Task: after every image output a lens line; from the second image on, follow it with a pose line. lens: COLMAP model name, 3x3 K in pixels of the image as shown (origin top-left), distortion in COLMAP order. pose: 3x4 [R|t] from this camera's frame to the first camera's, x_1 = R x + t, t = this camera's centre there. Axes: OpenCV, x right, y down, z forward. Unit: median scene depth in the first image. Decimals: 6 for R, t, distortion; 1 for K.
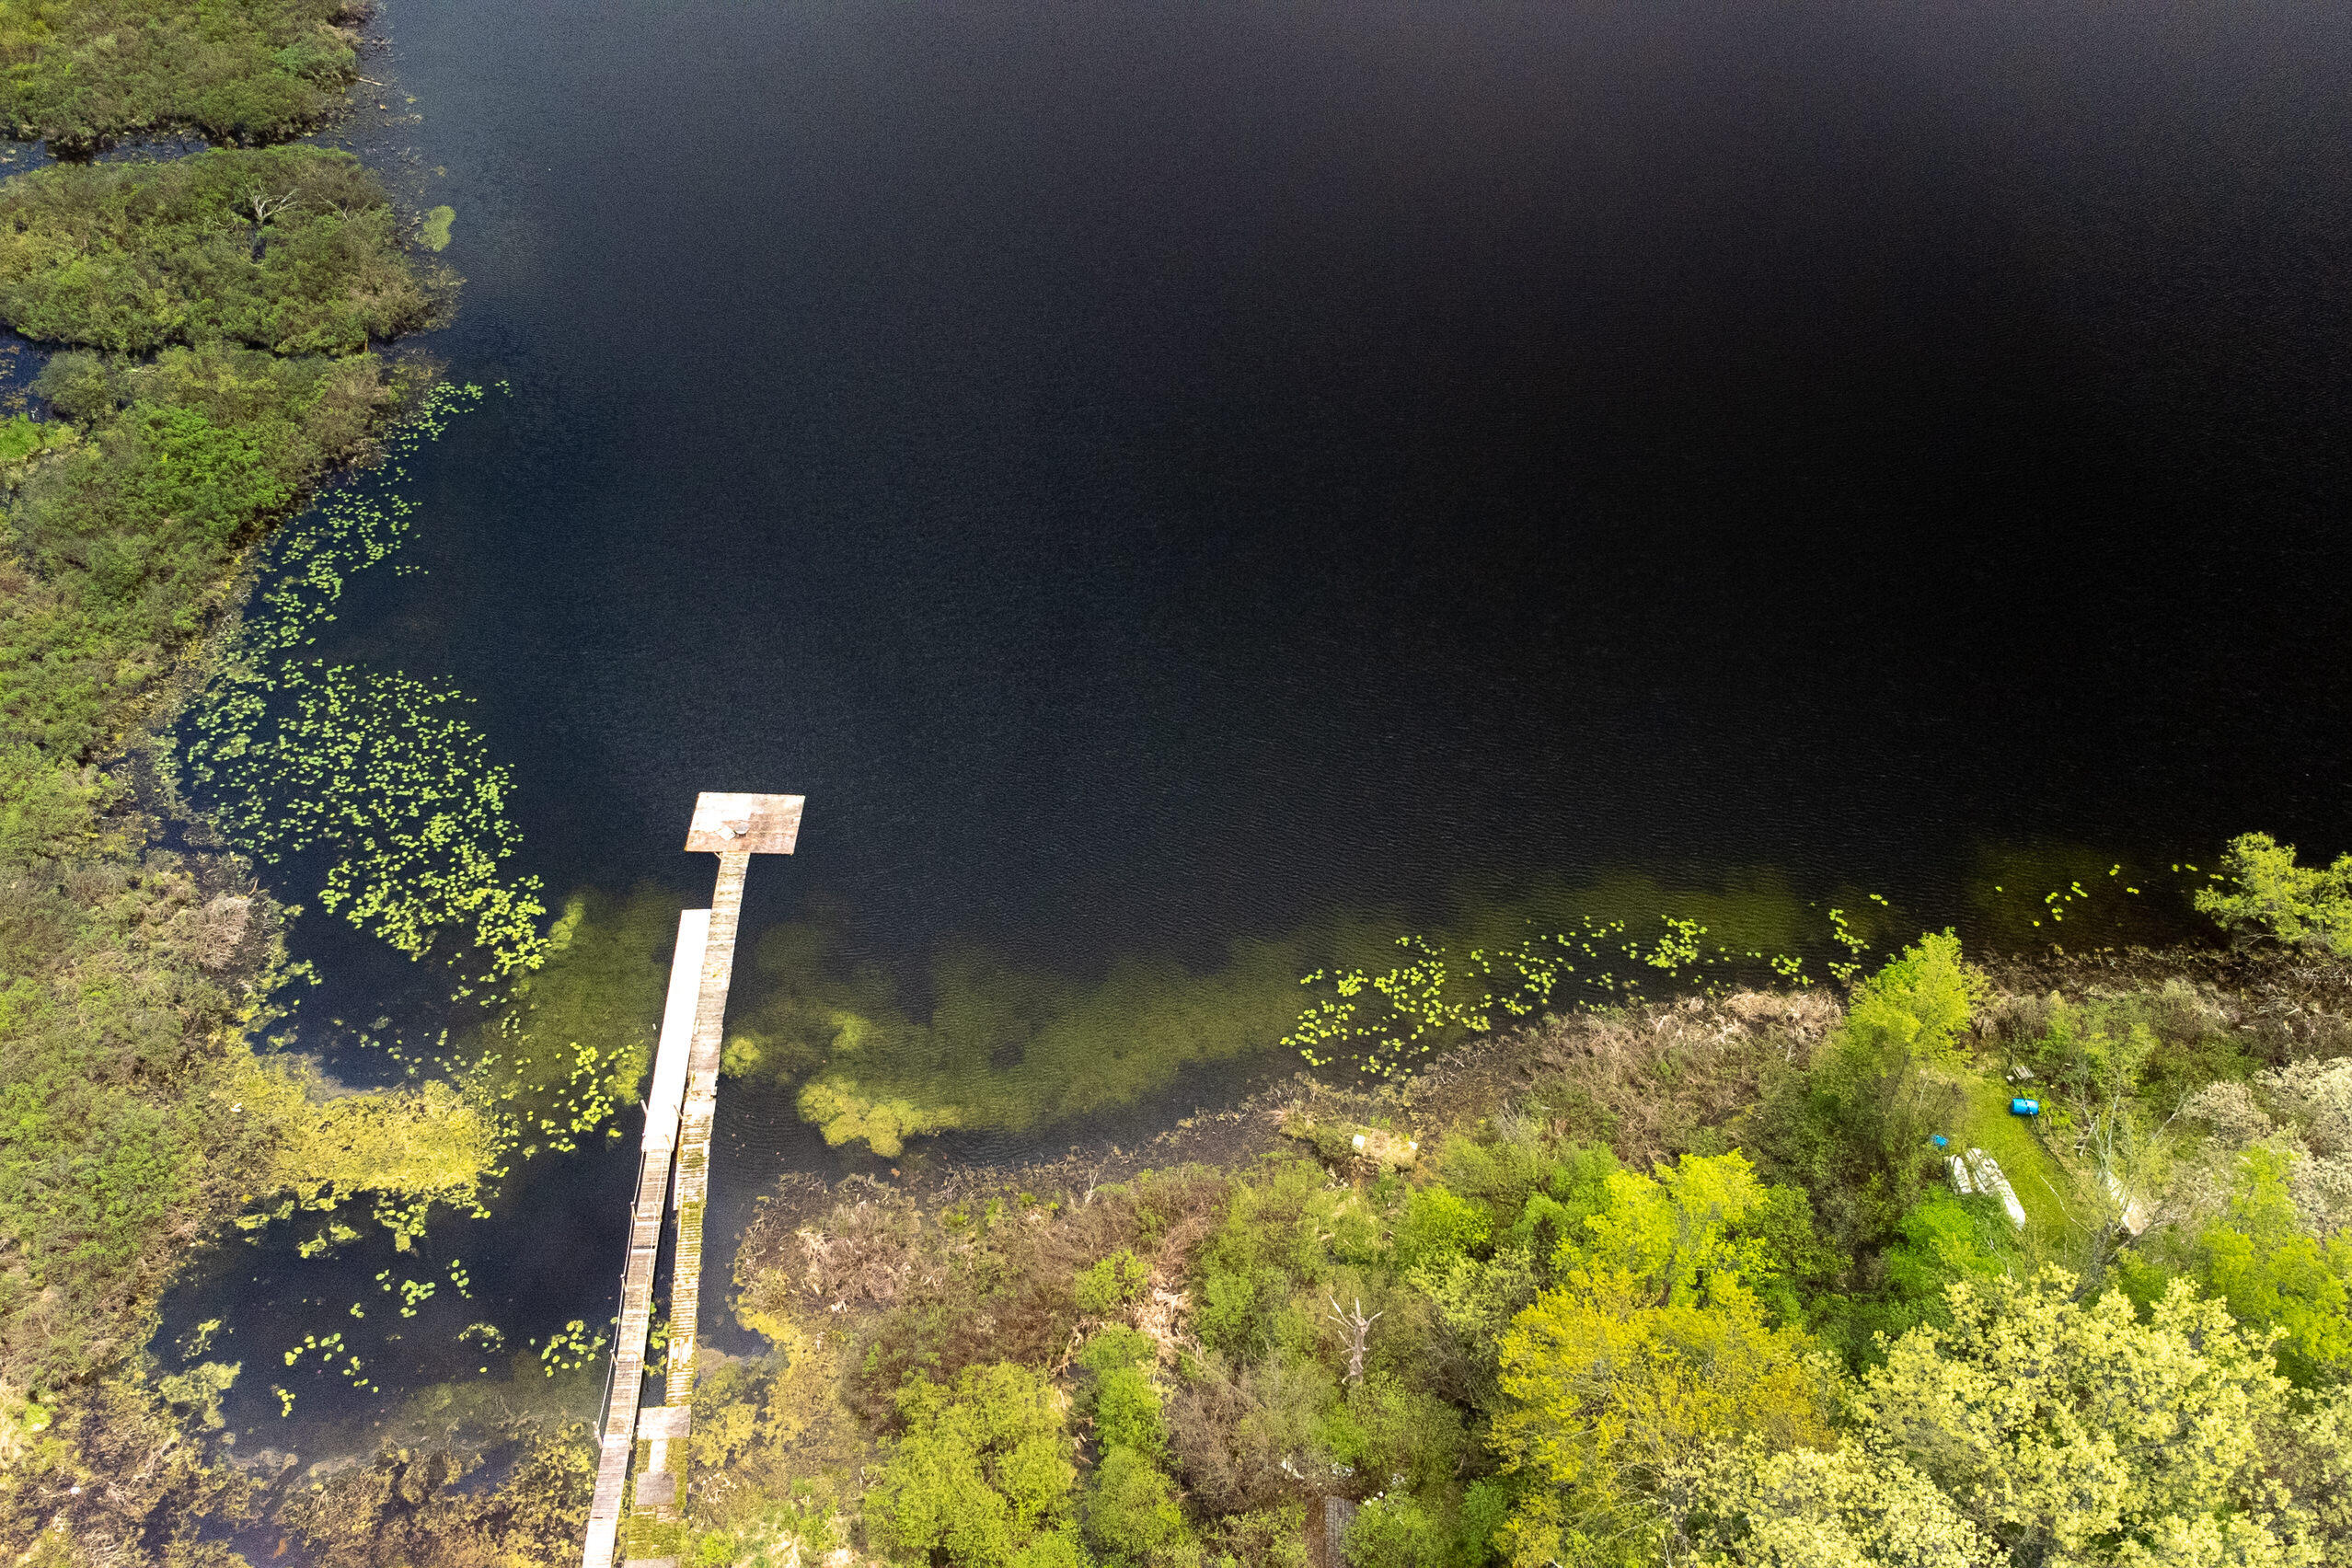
lens RADIAL K [[2081.2, 0, 1160.3], [0, 2081.2, 759.6], [0, 0, 1]] dist [0.023073, 0.054809]
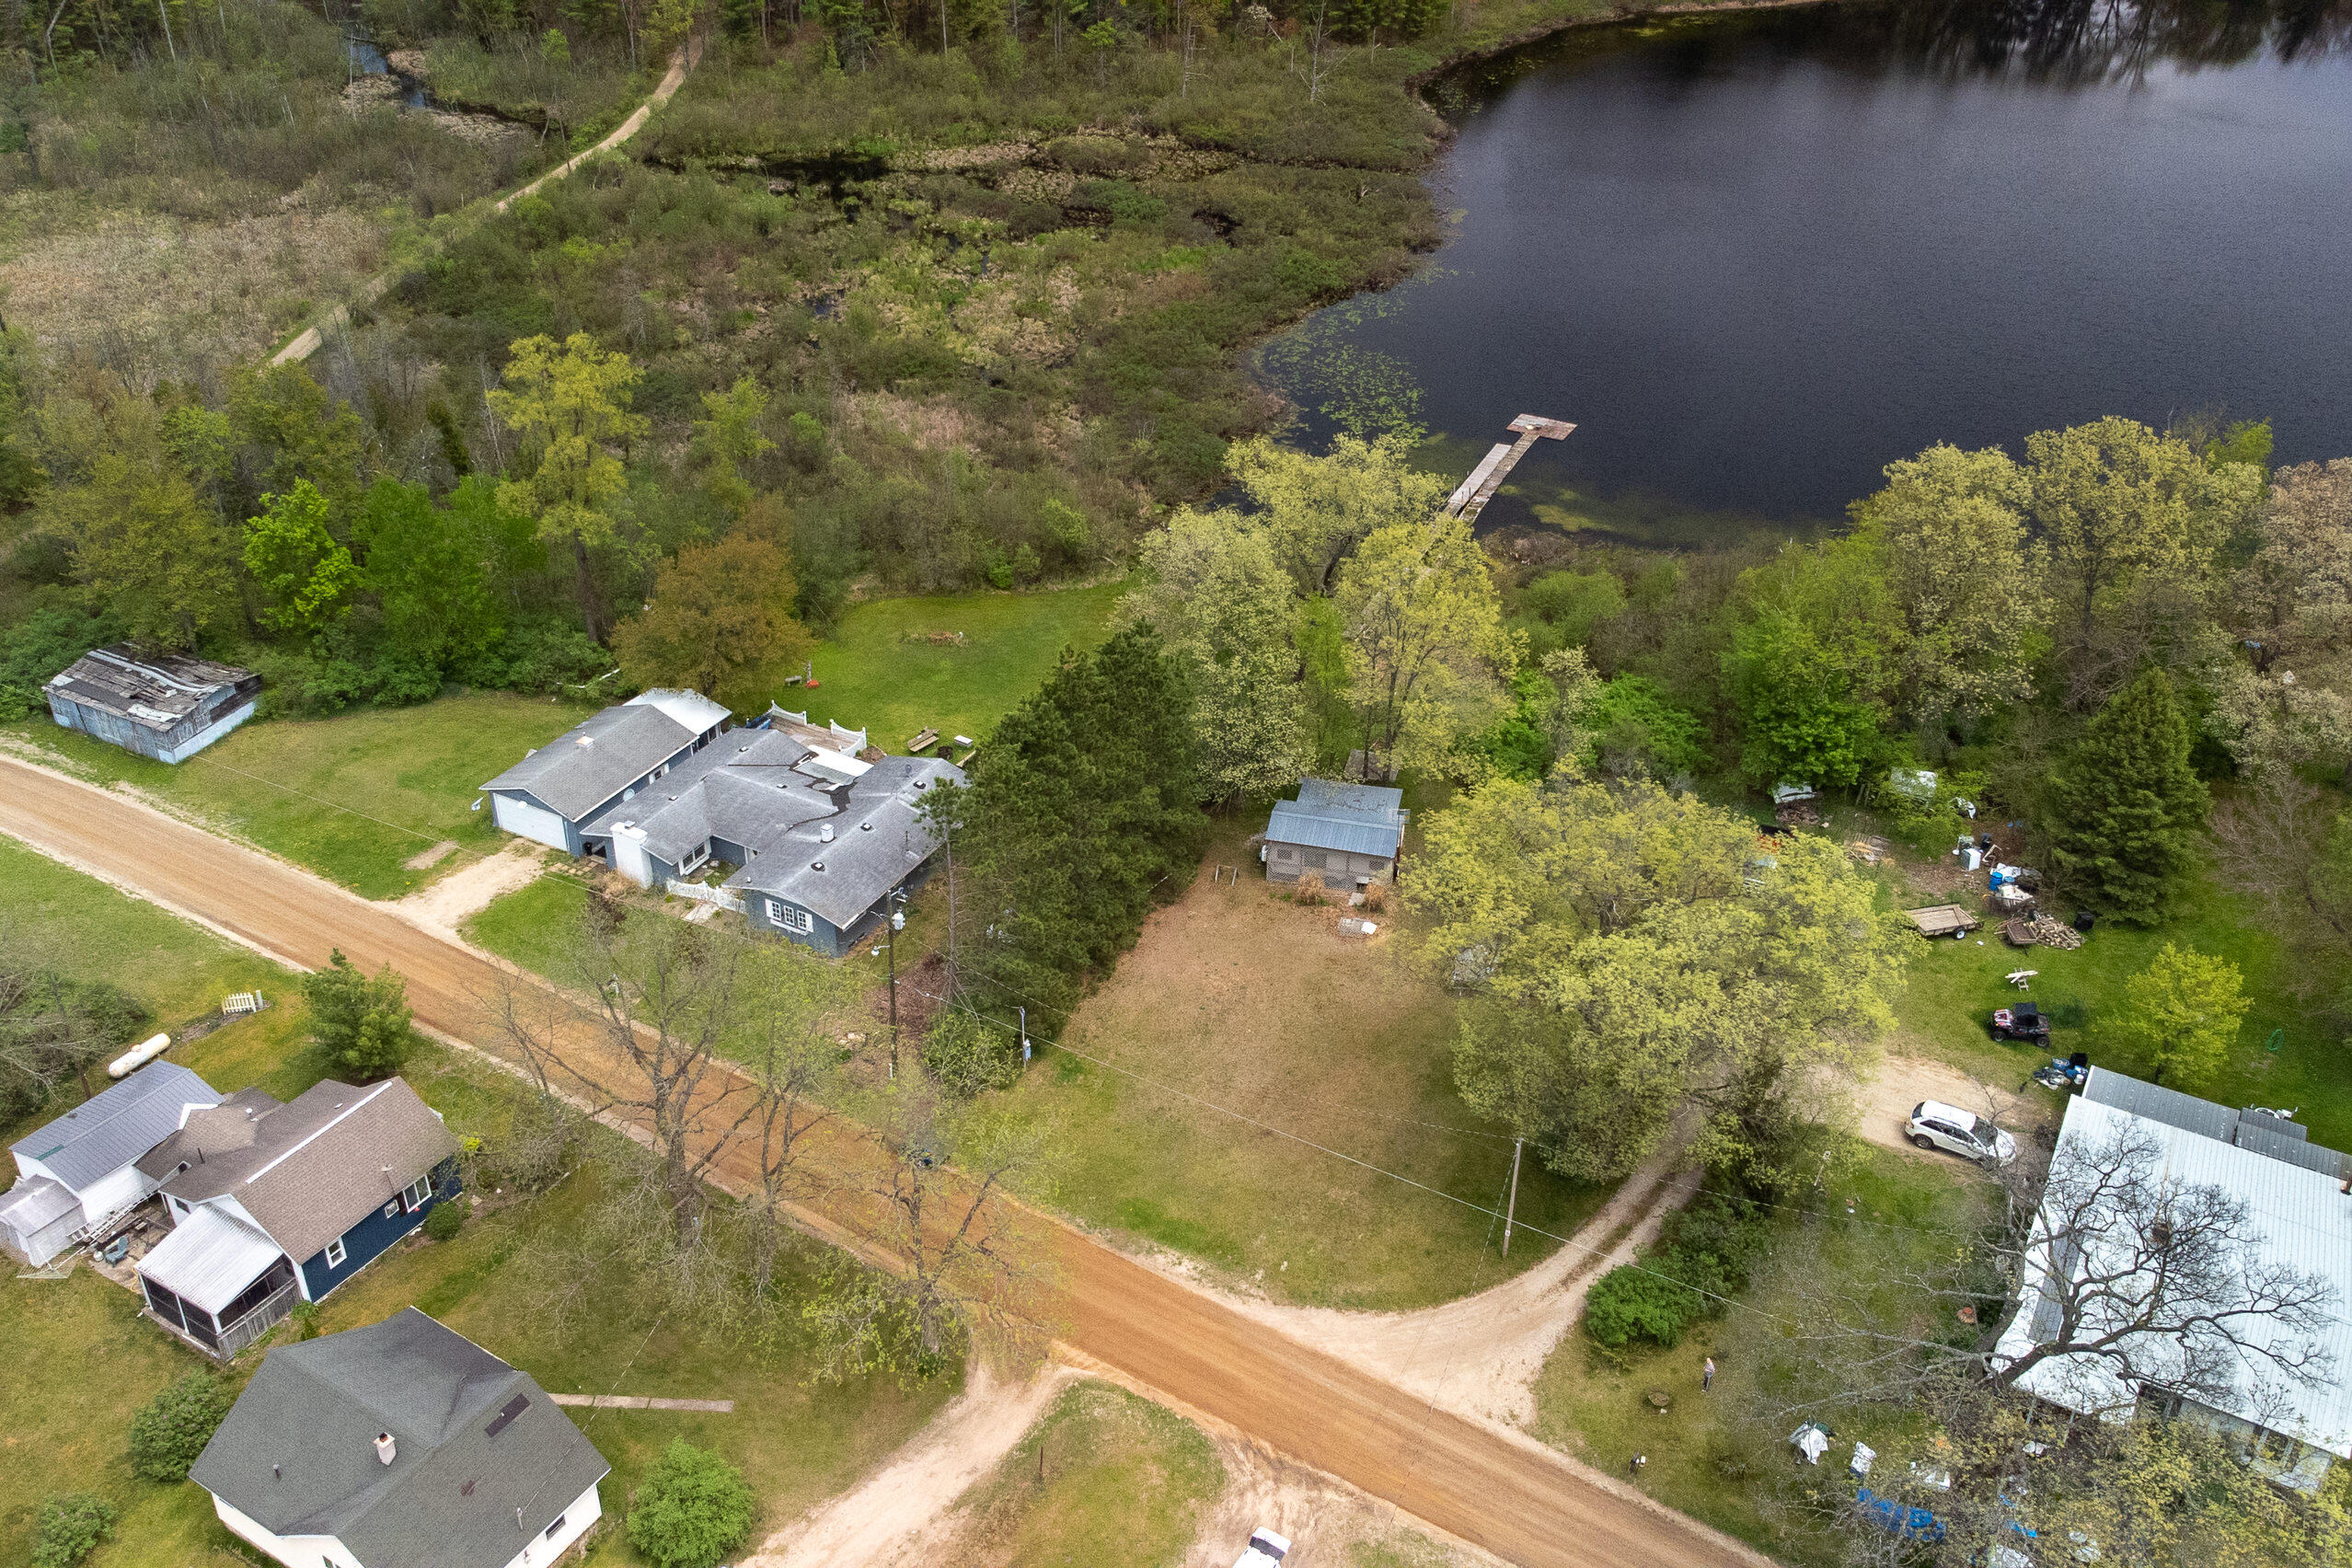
lens RADIAL K [[2081.2, 0, 1160.6], [0, 2081.2, 776.1], [0, 0, 1]] dist [0.023073, 0.054809]
pose [[0.889488, 0.238632, -0.389699, 0.312624], [-0.320601, 0.933588, -0.160088, 0.783053], [0.325616, 0.267334, 0.906921, -0.732728]]
